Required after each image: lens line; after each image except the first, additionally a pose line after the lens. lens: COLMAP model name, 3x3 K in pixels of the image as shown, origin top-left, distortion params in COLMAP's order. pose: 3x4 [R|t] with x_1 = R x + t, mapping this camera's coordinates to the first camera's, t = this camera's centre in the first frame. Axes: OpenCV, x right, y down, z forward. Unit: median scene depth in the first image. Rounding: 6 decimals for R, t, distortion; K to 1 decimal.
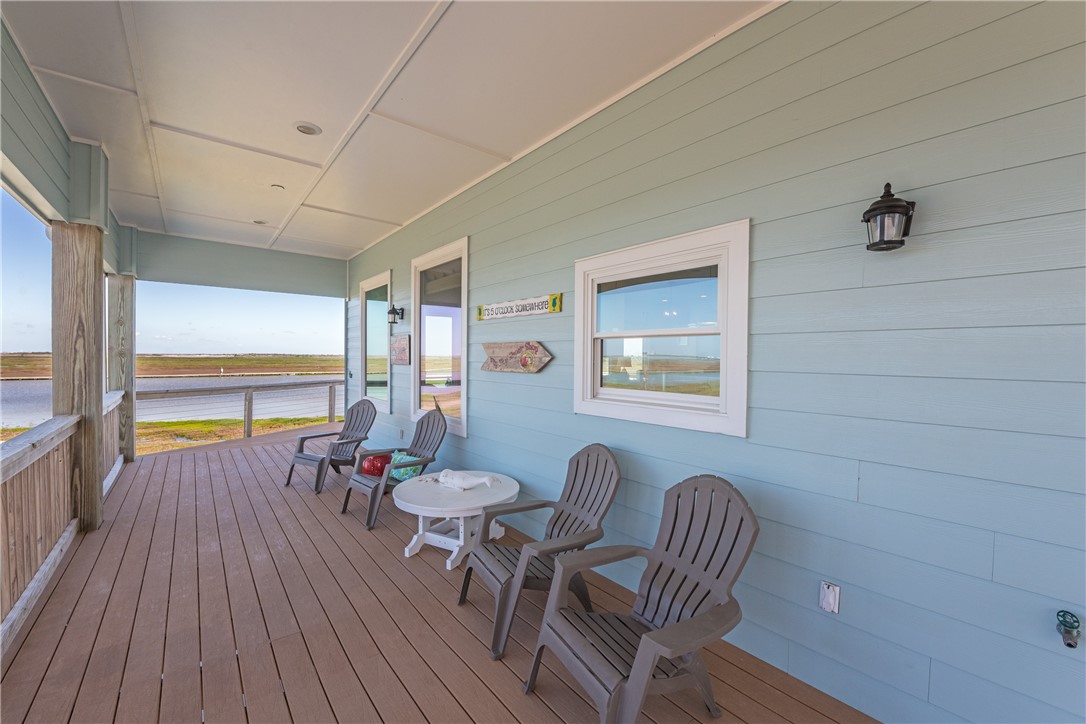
lens RADIAL K [[438.6, 0, 543.4], [0, 438.6, 363.8], [0, 0, 1]] dist [-0.001164, 0.000126]
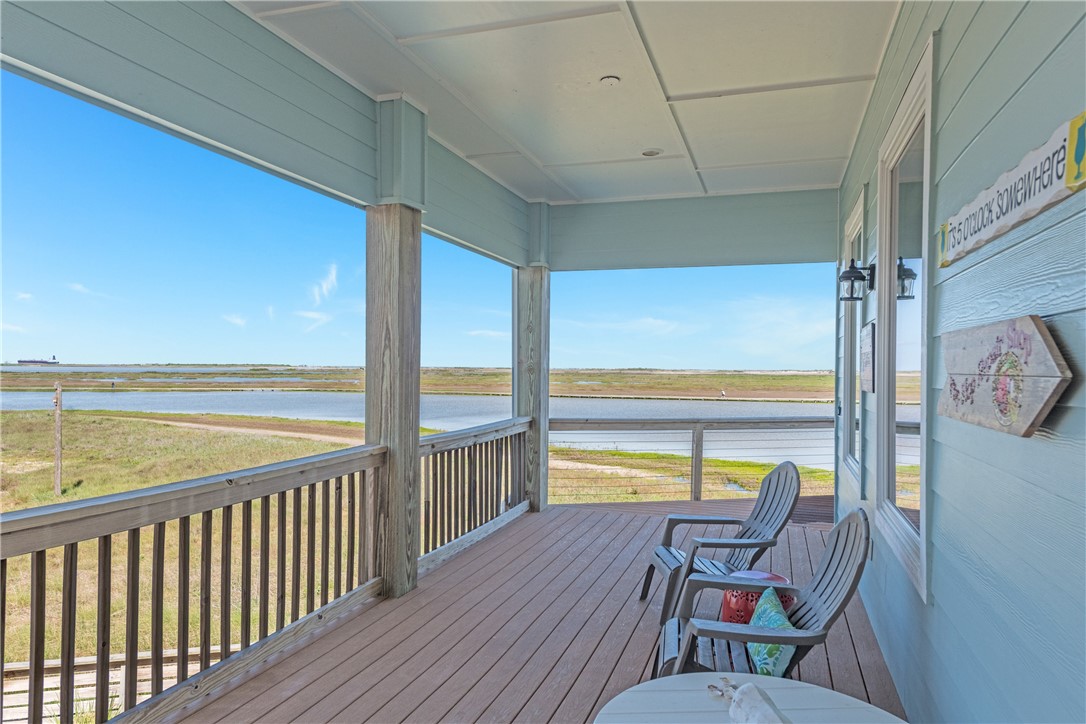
lens RADIAL K [[729.6, 0, 541.3], [0, 729.6, 365.8], [0, 0, 1]] dist [0.011209, -0.000061]
pose [[0.544275, -0.007516, -0.838873, 0.103036], [-0.015597, 0.999696, -0.019077, -0.003437], [0.838762, 0.023467, 0.543992, 0.267822]]
